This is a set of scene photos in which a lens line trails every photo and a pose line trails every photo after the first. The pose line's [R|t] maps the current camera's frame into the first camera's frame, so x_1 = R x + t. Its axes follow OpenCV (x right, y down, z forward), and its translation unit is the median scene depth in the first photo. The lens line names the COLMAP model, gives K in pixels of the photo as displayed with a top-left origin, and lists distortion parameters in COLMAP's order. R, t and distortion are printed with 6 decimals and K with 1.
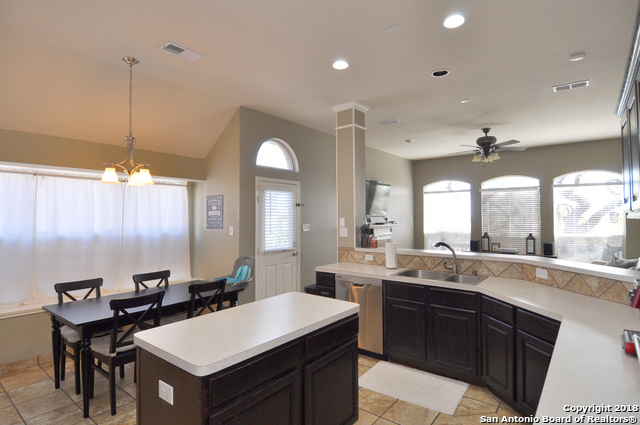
lens RADIAL K [[337.2, 0, 318.3], [0, 337.2, 214.3], [0, 0, 1]] dist [0.022776, -0.027801]
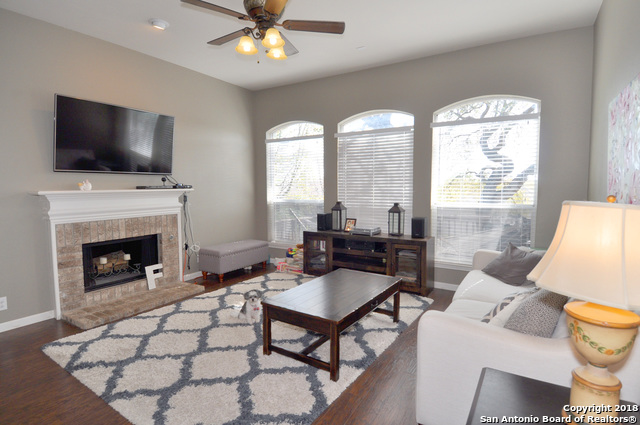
lens RADIAL K [[337.2, 0, 317.9], [0, 337.2, 212.2], [0, 0, 1]] dist [0.022776, -0.027801]
pose [[0.996080, -0.009554, 0.087941, 0.400575], [0.000960, 0.995259, 0.097254, 0.012113], [-0.088453, -0.096789, 0.991367, 0.367899]]
